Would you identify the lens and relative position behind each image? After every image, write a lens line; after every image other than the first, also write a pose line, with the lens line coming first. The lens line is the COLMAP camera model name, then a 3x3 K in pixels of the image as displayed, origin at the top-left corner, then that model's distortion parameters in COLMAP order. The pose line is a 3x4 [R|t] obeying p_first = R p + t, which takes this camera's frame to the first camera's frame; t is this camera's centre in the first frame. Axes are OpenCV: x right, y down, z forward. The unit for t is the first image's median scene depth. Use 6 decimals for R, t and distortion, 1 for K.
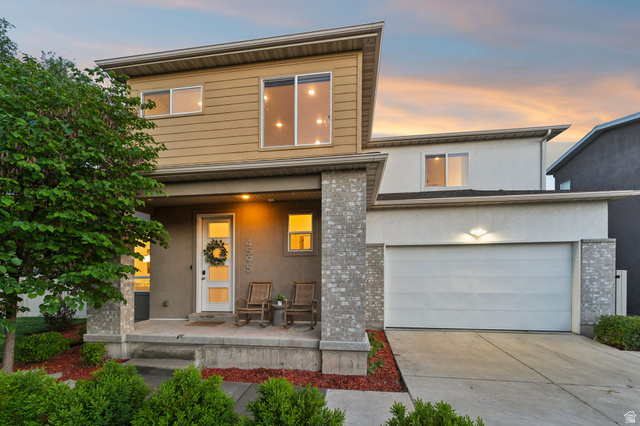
lens RADIAL K [[278.8, 0, 325.2], [0, 278.8, 263.4], [0, 0, 1]] dist [0.005689, -0.001698]
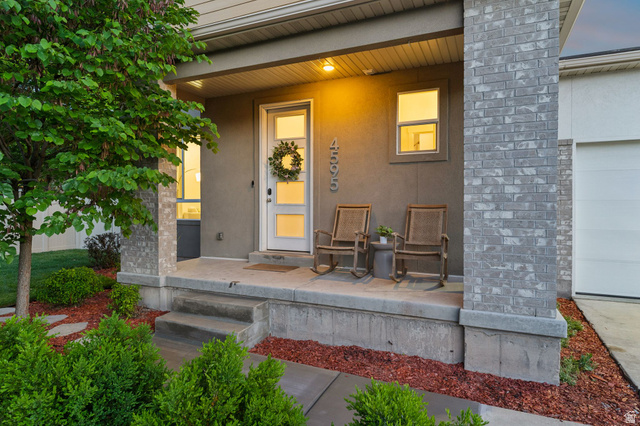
lens RADIAL K [[391.1, 0, 324.2], [0, 391.1, 195.1], [0, 0, 1]] dist [0.002801, 0.005279]
pose [[0.957090, -0.000484, -0.289791, -0.042938], [0.002269, 0.999980, 0.005824, 0.042860], [0.289782, -0.006232, 0.957072, 0.163697]]
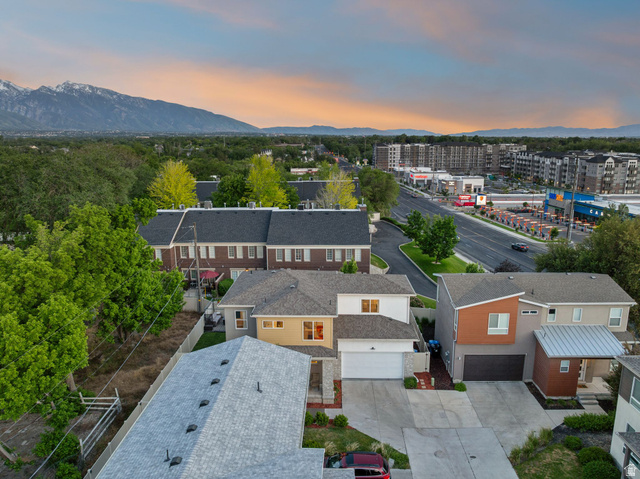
lens RADIAL K [[439.2, 0, 321.1], [0, 439.2, 235.8], [0, 0, 1]] dist [-0.018467, -0.003973]
pose [[0.995628, -0.029741, 0.088550, -0.439283], [0.010435, 0.977439, 0.210960, -2.769816], [-0.092827, -0.209113, 0.973476, -3.896118]]
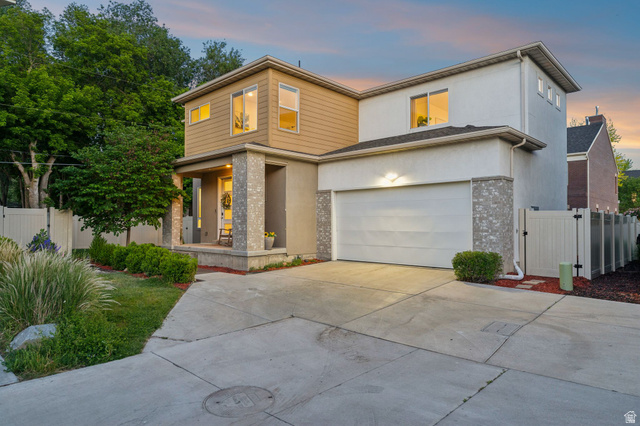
lens RADIAL K [[405.5, 0, 314.2], [0, 405.5, 208.9], [0, 0, 1]] dist [0.005048, -0.001381]
pose [[0.807948, -0.015867, -0.589041, 1.573277], [0.009657, 0.999860, -0.013688, 0.047350], [0.589175, 0.005371, 0.807987, -0.625890]]
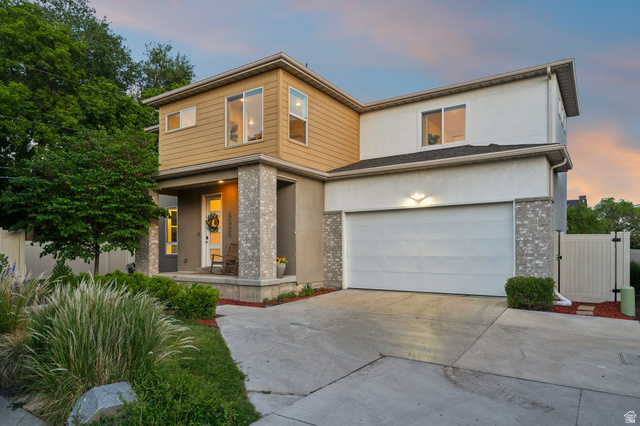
lens RADIAL K [[422.7, 0, 317.4], [0, 422.7, 242.6], [0, 0, 1]] dist [0.010483, -0.006407]
pose [[0.895124, -0.004697, -0.445793, 1.139668], [0.006943, 0.999970, 0.003405, 0.063051], [0.445764, -0.006143, 0.895130, -0.701213]]
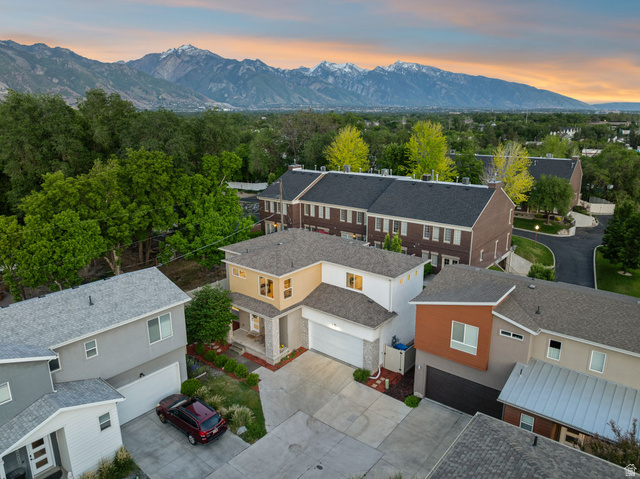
lens RADIAL K [[439.2, 0, 321.1], [0, 439.2, 237.8], [0, 0, 1]] dist [-0.018467, -0.003973]
pose [[0.854787, 0.129939, -0.502449, 2.997880], [0.006347, 0.965459, 0.260477, -2.471206], [0.518940, -0.225841, 0.824437, -2.826257]]
